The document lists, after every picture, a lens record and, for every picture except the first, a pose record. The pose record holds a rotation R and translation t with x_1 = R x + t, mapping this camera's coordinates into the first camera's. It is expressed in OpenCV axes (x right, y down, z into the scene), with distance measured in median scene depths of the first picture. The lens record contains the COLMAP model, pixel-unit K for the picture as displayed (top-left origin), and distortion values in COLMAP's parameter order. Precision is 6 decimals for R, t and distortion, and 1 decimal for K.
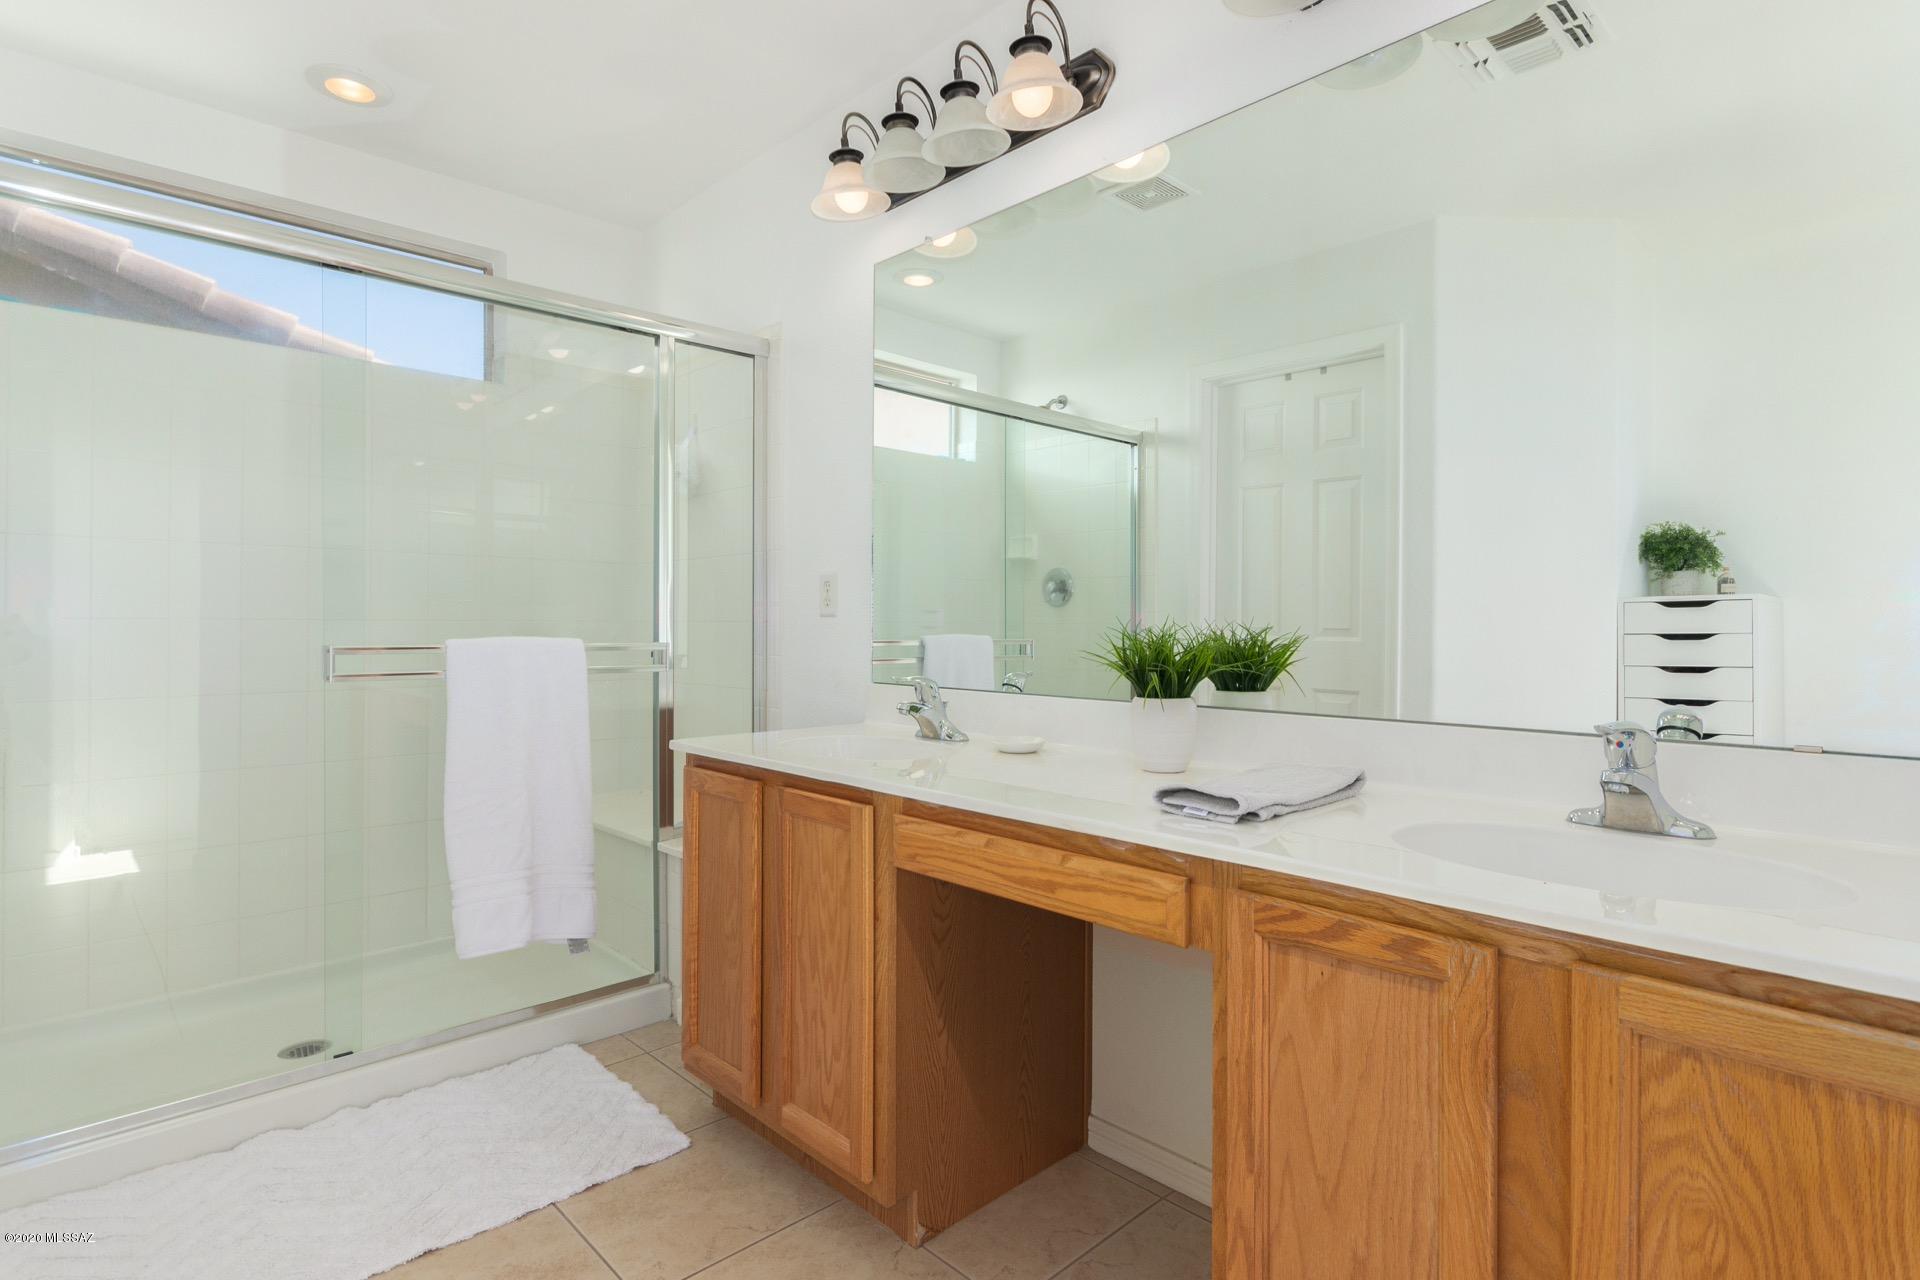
lens RADIAL K [[982.8, 0, 958.7], [0, 982.8, 632.9], [0, 0, 1]] dist [-0.001666, 0.002644]
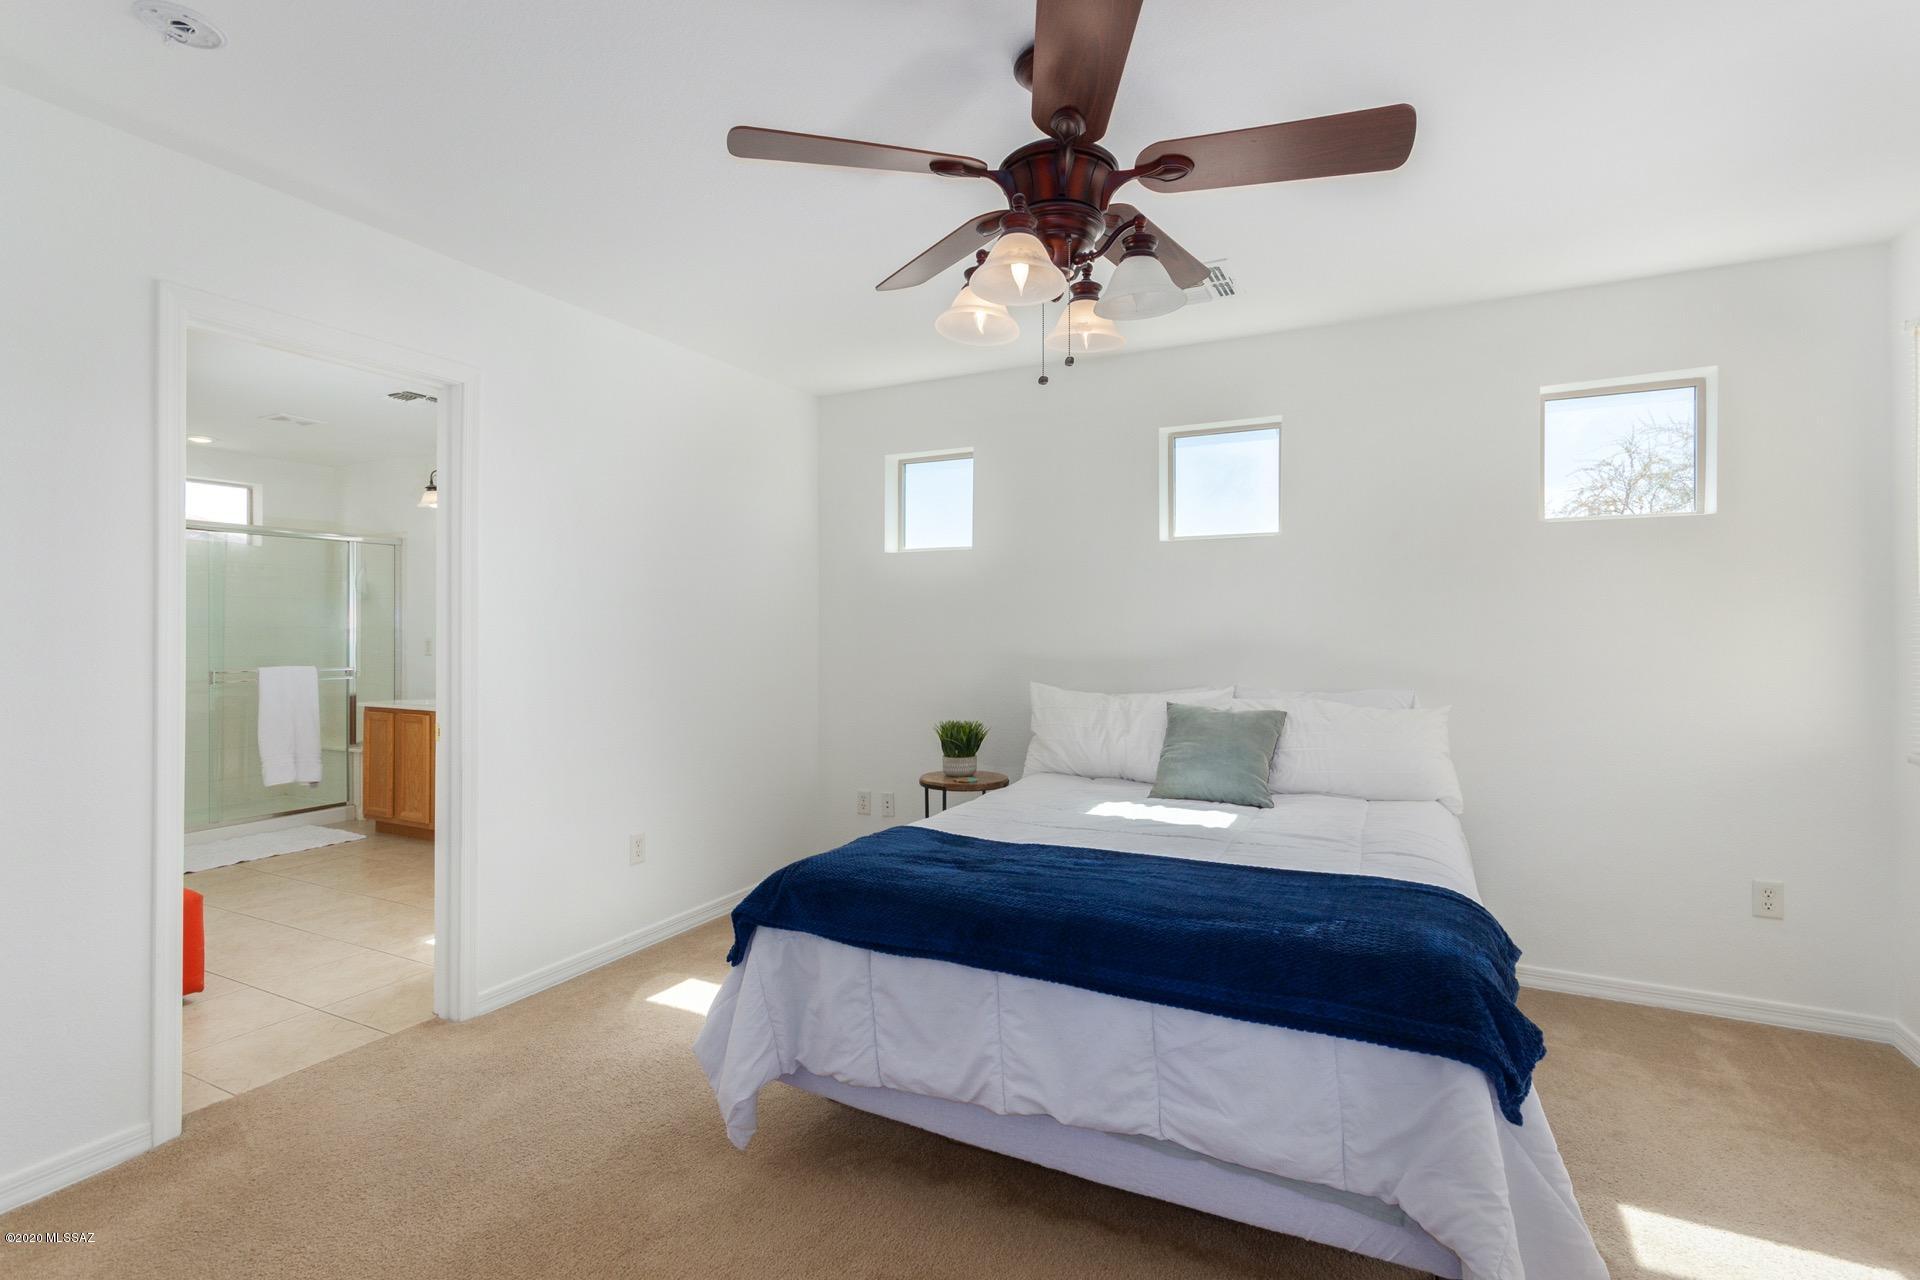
lens RADIAL K [[892.9, 0, 973.3], [0, 892.9, 645.5], [0, 0, 1]] dist [-0.003526, 0.005632]
pose [[0.942109, -0.003600, 0.335288, 0.470101], [0.003769, 0.999993, 0.000148, -0.043992], [-0.335286, 0.001124, 0.942116, -1.839677]]
